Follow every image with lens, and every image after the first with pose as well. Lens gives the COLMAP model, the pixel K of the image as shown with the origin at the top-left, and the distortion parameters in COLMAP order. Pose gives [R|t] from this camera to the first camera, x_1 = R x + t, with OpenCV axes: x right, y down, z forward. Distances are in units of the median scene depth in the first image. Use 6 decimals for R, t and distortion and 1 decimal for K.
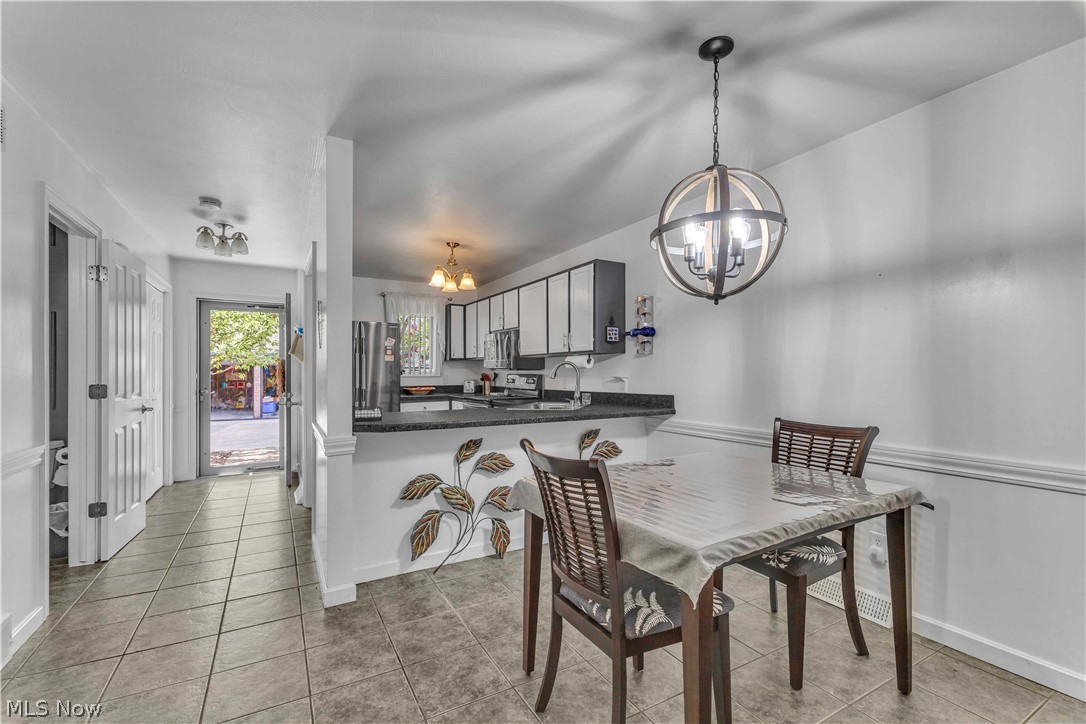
lens RADIAL K [[473.8, 0, 541.2], [0, 473.8, 368.2], [0, 0, 1]] dist [0.011517, -0.000653]
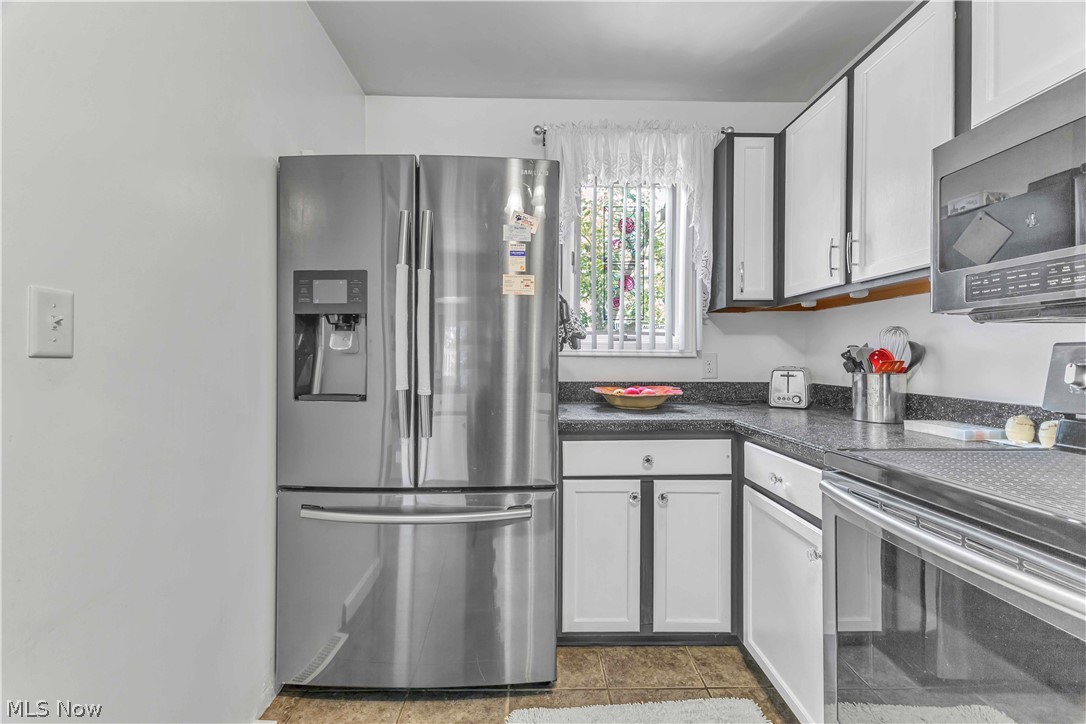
lens RADIAL K [[470.6, 0, 543.9], [0, 470.6, 357.3], [0, 0, 1]] dist [0.014062, -0.000276]
pose [[0.881403, 0.008672, -0.472285, -0.245212], [-0.005490, 0.999952, 0.008114, 0.026583], [0.472332, -0.004559, 0.881409, 1.063308]]
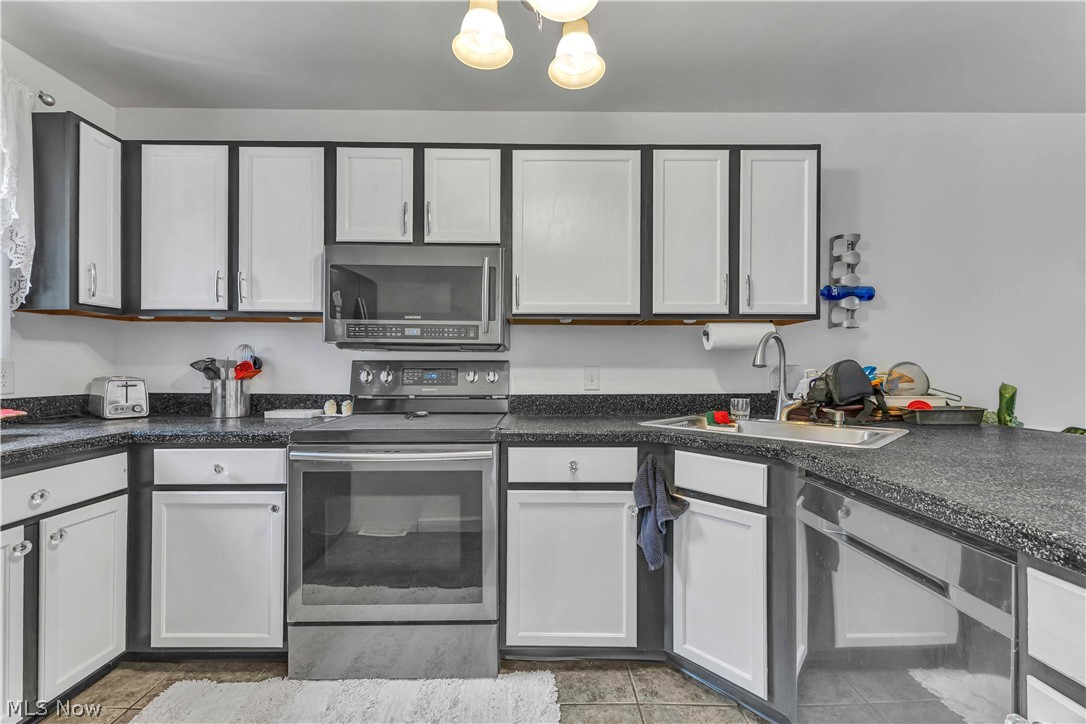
lens RADIAL K [[473.8, 0, 541.2], [0, 473.8, 368.2], [0, 0, 1]] dist [0.011517, -0.000653]
pose [[0.486534, 0.007460, 0.873630, -0.498395], [-0.011006, 0.999937, -0.002409, 0.026695], [-0.873593, -0.008443, 0.486585, 0.994282]]
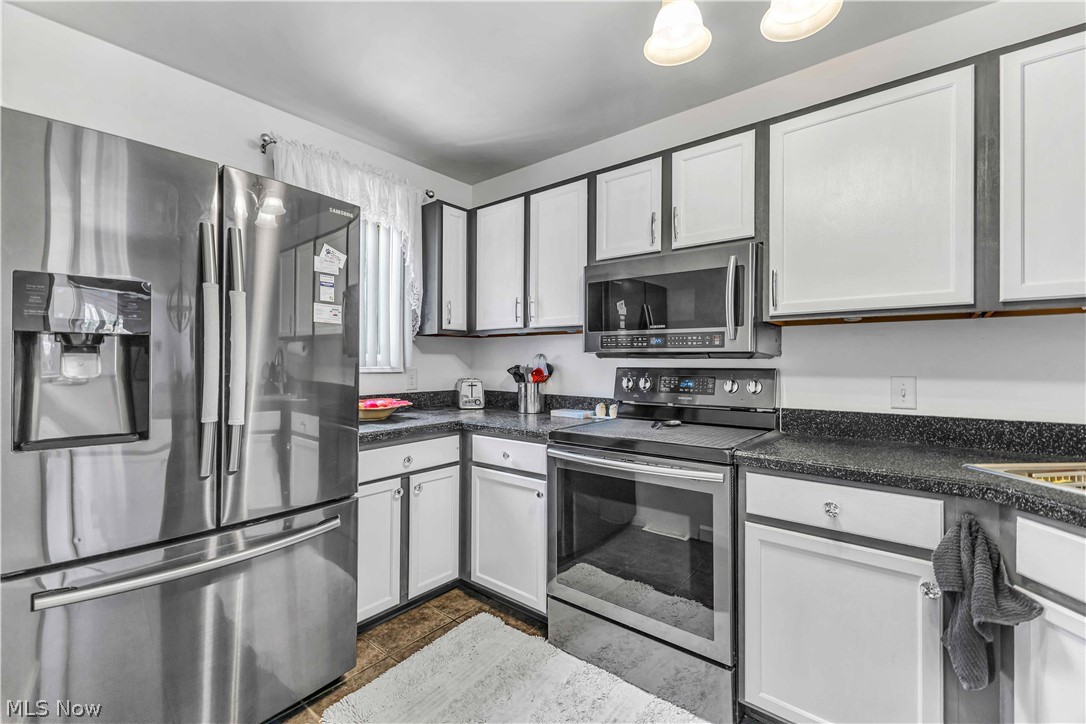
lens RADIAL K [[471.4, 0, 543.0], [0, 471.4, 362.0], [0, 0, 1]] dist [0.019418, -0.000317]
pose [[0.930566, 0.007765, 0.366042, -0.421465], [-0.009829, 0.999945, 0.003776, 0.009725], [-0.365992, -0.007112, 0.930591, 0.936966]]
